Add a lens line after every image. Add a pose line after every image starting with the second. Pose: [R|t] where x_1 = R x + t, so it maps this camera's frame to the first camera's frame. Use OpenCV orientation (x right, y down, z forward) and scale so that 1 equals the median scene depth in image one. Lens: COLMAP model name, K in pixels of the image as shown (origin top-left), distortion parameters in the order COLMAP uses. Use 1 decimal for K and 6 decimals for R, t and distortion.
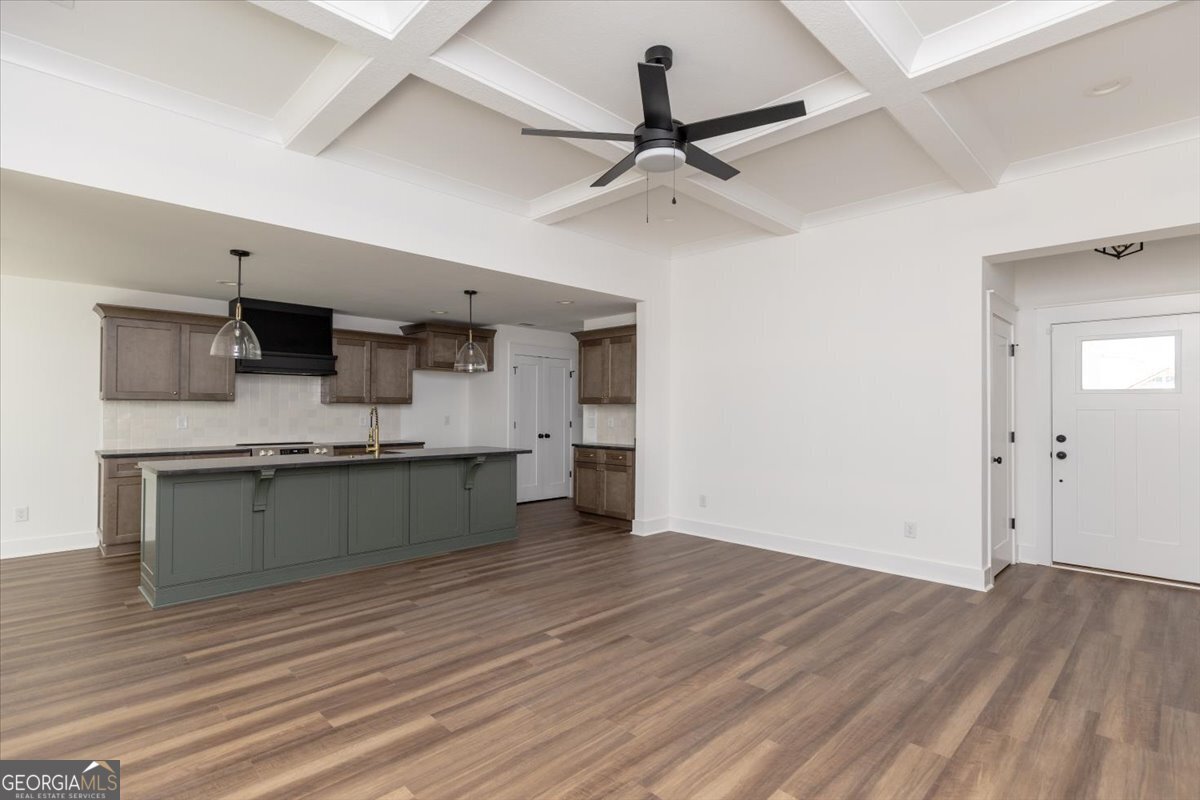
lens RADIAL K [[555.4, 0, 605.6], [0, 555.4, 404.6], [0, 0, 1]] dist [0.002332, -0.000623]
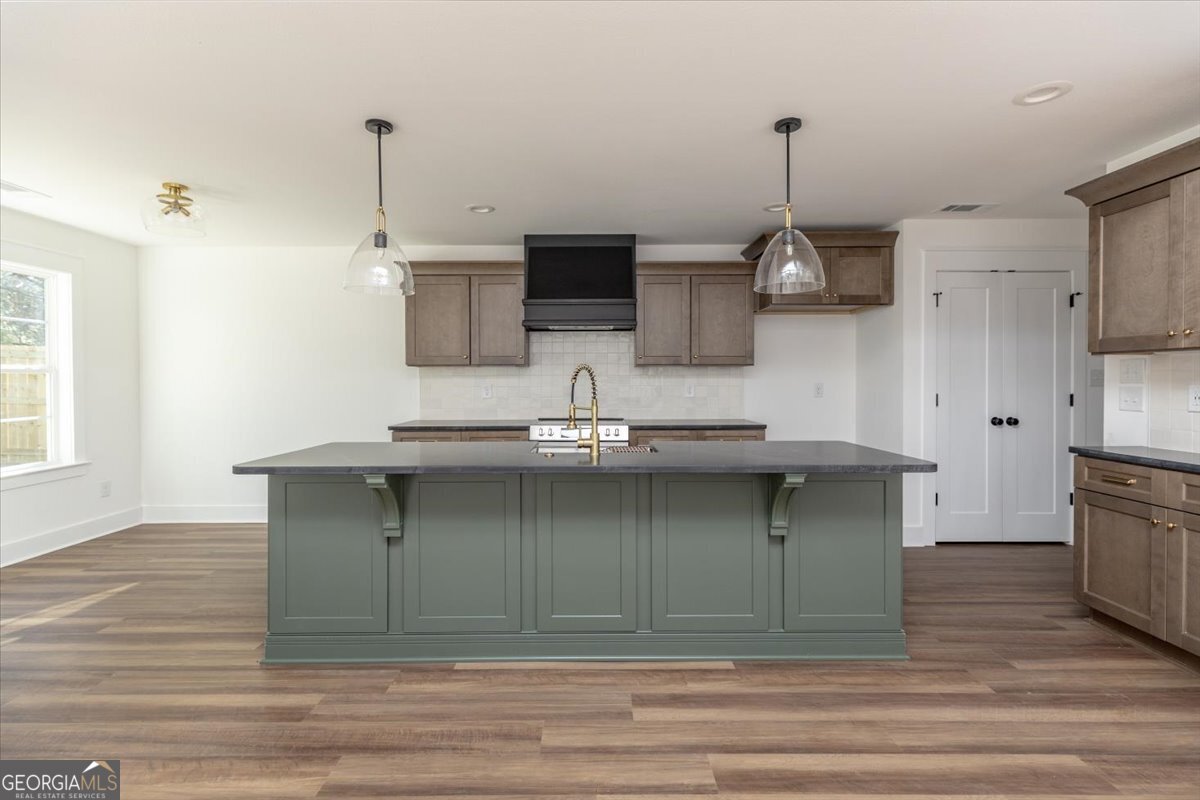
lens RADIAL K [[555.4, 0, 605.8], [0, 555.4, 385.3], [0, 0, 1]] dist [0.002332, -0.000623]
pose [[0.716081, -0.000683, -0.698017, -0.026771], [0.015384, 0.999772, 0.014803, 0.017022], [0.697847, -0.021338, 0.715929, 0.707282]]
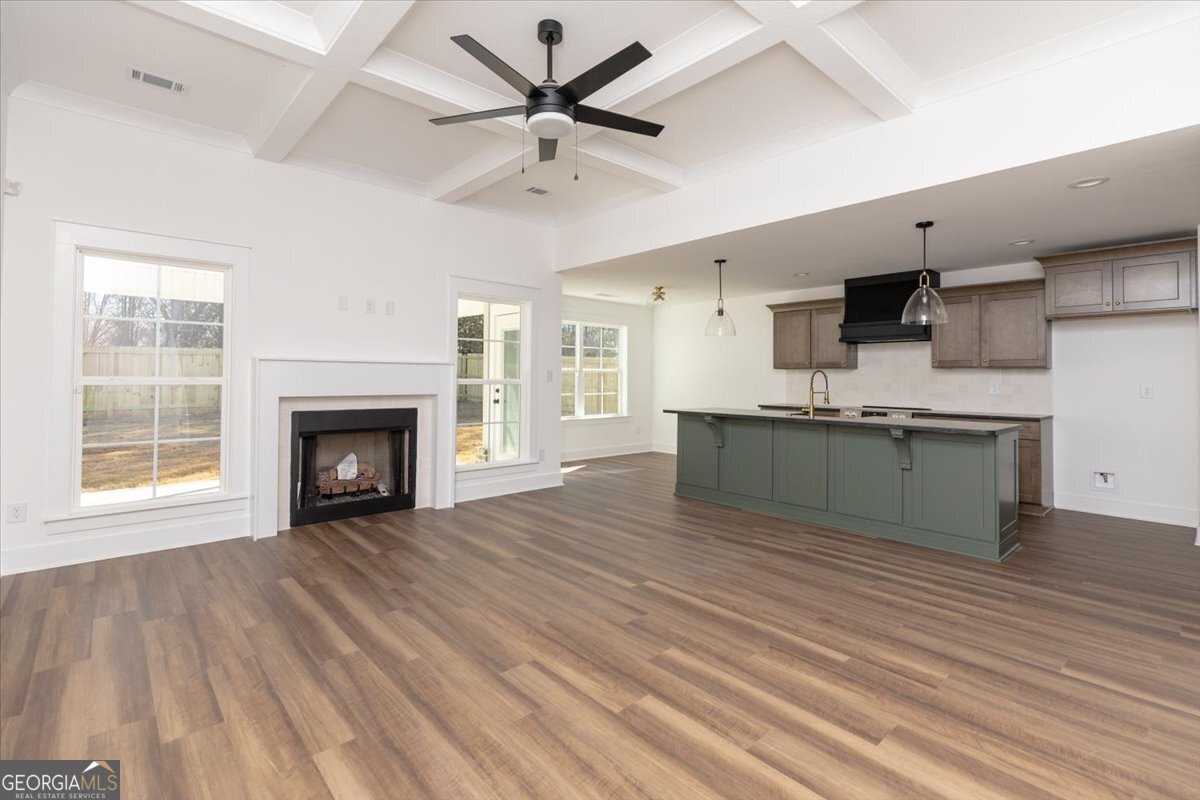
lens RADIAL K [[555.4, 0, 603.3], [0, 555.4, 369.8], [0, 0, 1]] dist [0.002332, -0.000623]
pose [[-0.035347, -0.019663, -0.999182, 0.737756], [0.003643, 0.999797, -0.019804, 0.026291], [0.999368, -0.004340, -0.035268, 0.740820]]
